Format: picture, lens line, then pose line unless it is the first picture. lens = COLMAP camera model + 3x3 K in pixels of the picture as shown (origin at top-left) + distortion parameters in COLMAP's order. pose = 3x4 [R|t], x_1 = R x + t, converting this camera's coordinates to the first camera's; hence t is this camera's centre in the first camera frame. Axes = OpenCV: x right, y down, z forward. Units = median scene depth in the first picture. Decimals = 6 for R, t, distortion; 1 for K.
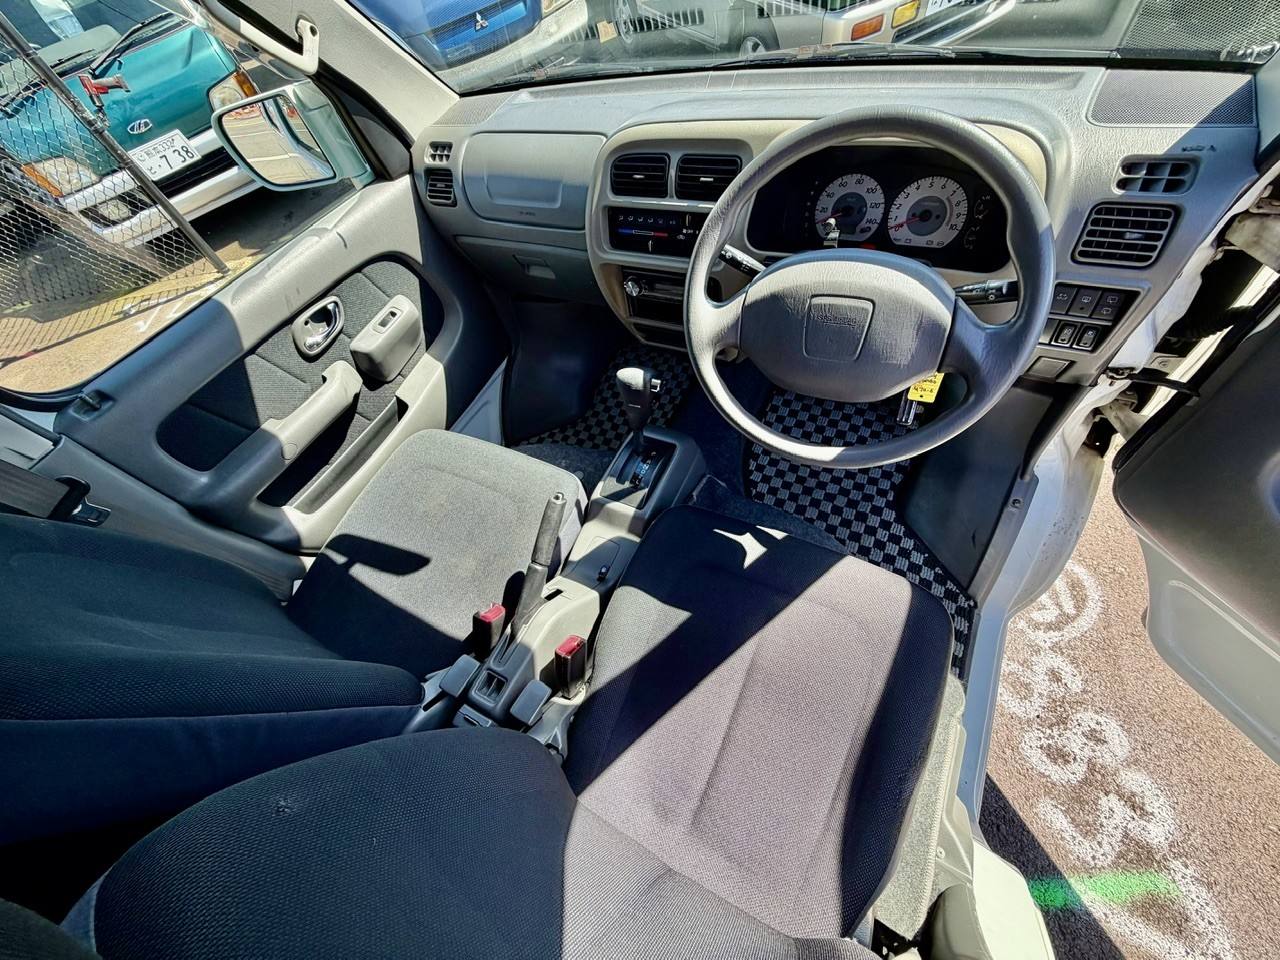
lens RADIAL K [[507.8, 0, 634.4], [0, 507.8, 478.7], [0, 0, 1]] dist [-0.002155, 0.000733]
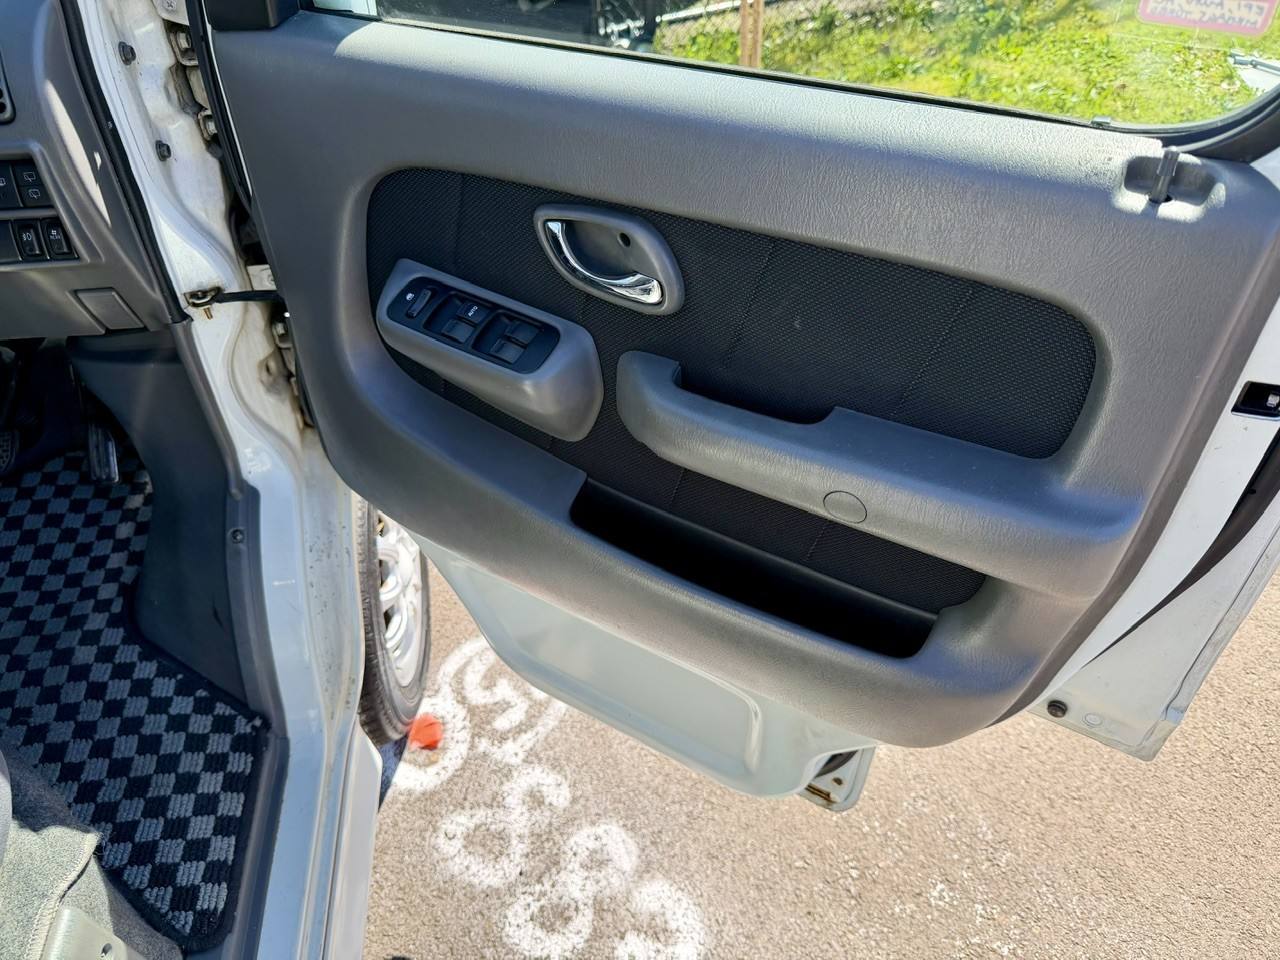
lens RADIAL K [[906.3, 0, 633.9], [0, 906.3, 490.8], [0, 0, 1]] dist [0.023783, -0.027224]
pose [[0.811230, -0.242519, 0.532063, 0.564495], [0.377697, 0.911968, -0.160187, 0.359093], [-0.446376, 0.330907, 0.831414, -0.161382]]
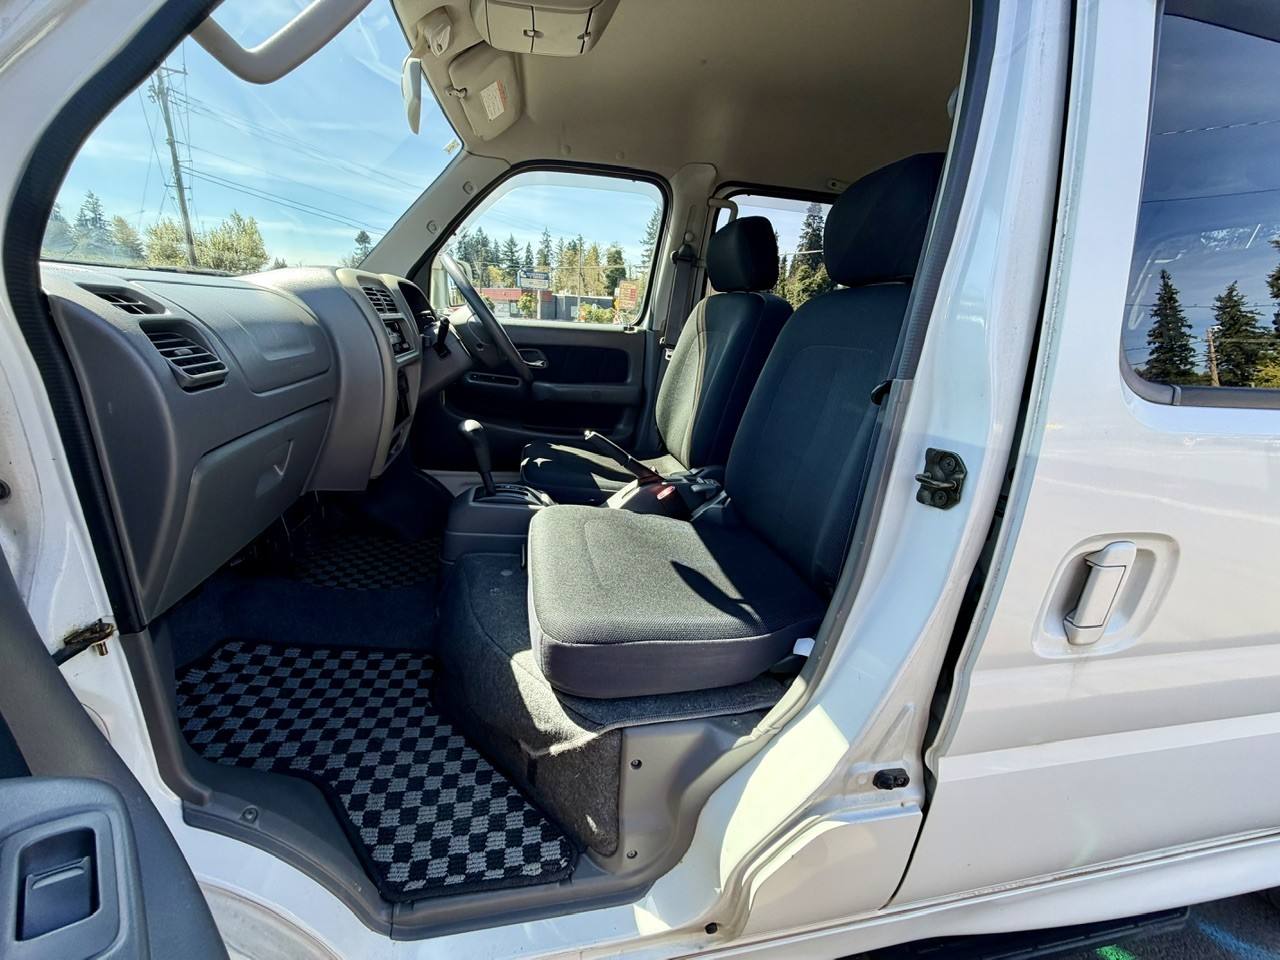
lens RADIAL K [[517.2, 0, 636.0], [0, 517.2, 480.6], [0, 0, 1]] dist [-0.017008, 0.000245]
pose [[-0.641651, -0.092705, 0.761374, -1.146389], [0.648446, 0.464596, 0.603050, -0.589363], [-0.409637, 0.880657, -0.237994, 1.155301]]
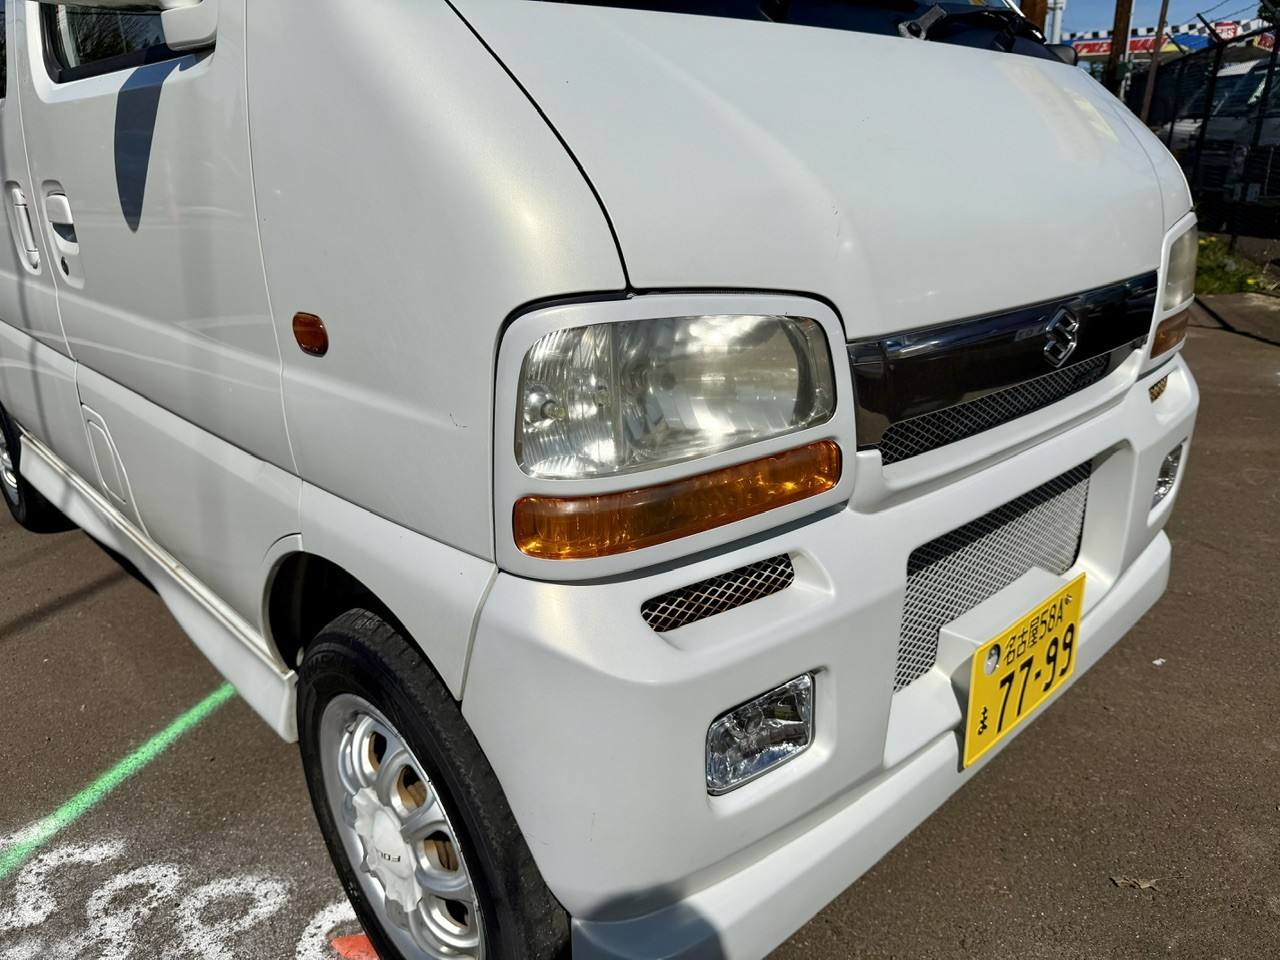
lens RADIAL K [[915.7, 0, 630.3], [0, 915.7, 484.3], [0, 0, 1]] dist [0.004984, -0.012283]
pose [[-0.324645, 0.494855, -0.806054, 1.611126], [-0.722176, 0.420646, 0.549107, -0.909626], [0.610792, 0.760378, 0.220812, 0.928849]]
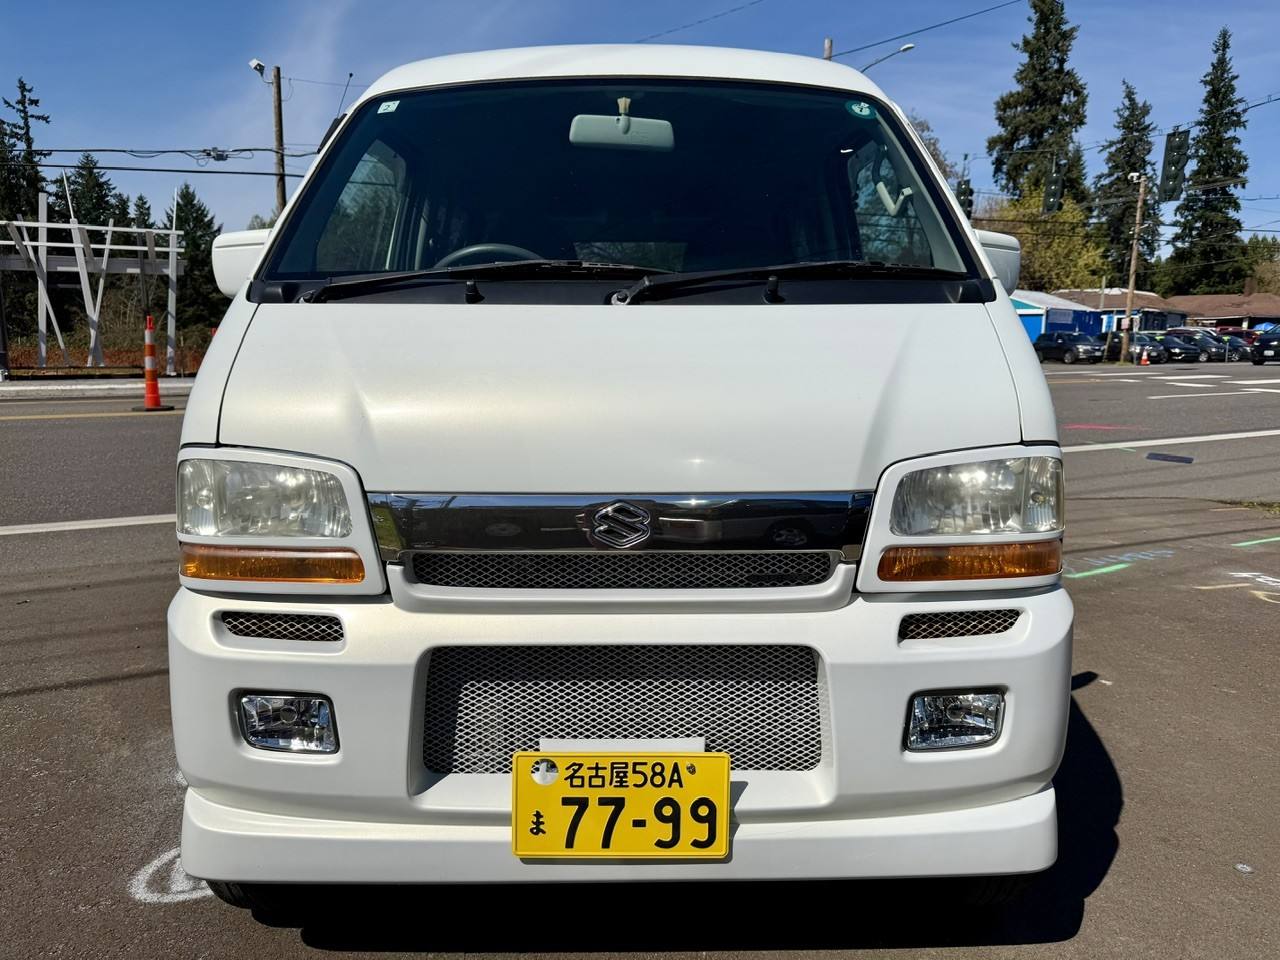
lens RADIAL K [[904.8, 0, 644.2], [0, 904.8, 486.0], [0, 0, 1]] dist [0.025258, -0.027589]
pose [[-0.863897, 0.256328, -0.433564, 0.999532], [-0.286889, 0.457094, 0.841879, -1.964781], [0.413976, 0.851682, -0.321344, 1.778872]]
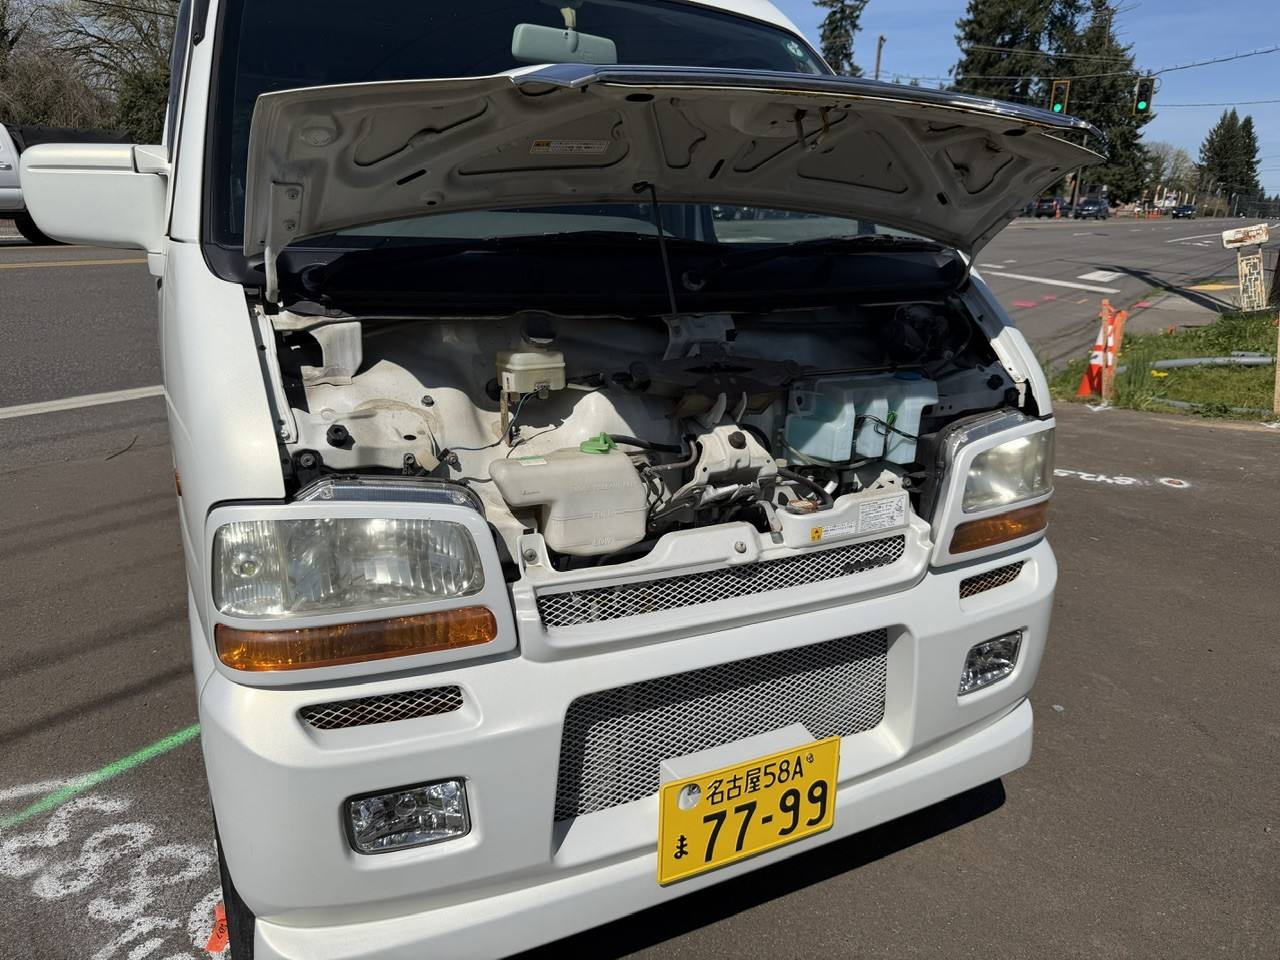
lens RADIAL K [[906.4, 0, 640.0], [0, 906.4, 480.0], [0, 0, 1]] dist [0.032815, -0.046444]
pose [[-0.573185, 0.397700, -0.716445, 1.476698], [-0.615717, 0.367889, 0.696815, -1.608970], [0.540695, 0.840531, 0.034002, 1.143256]]
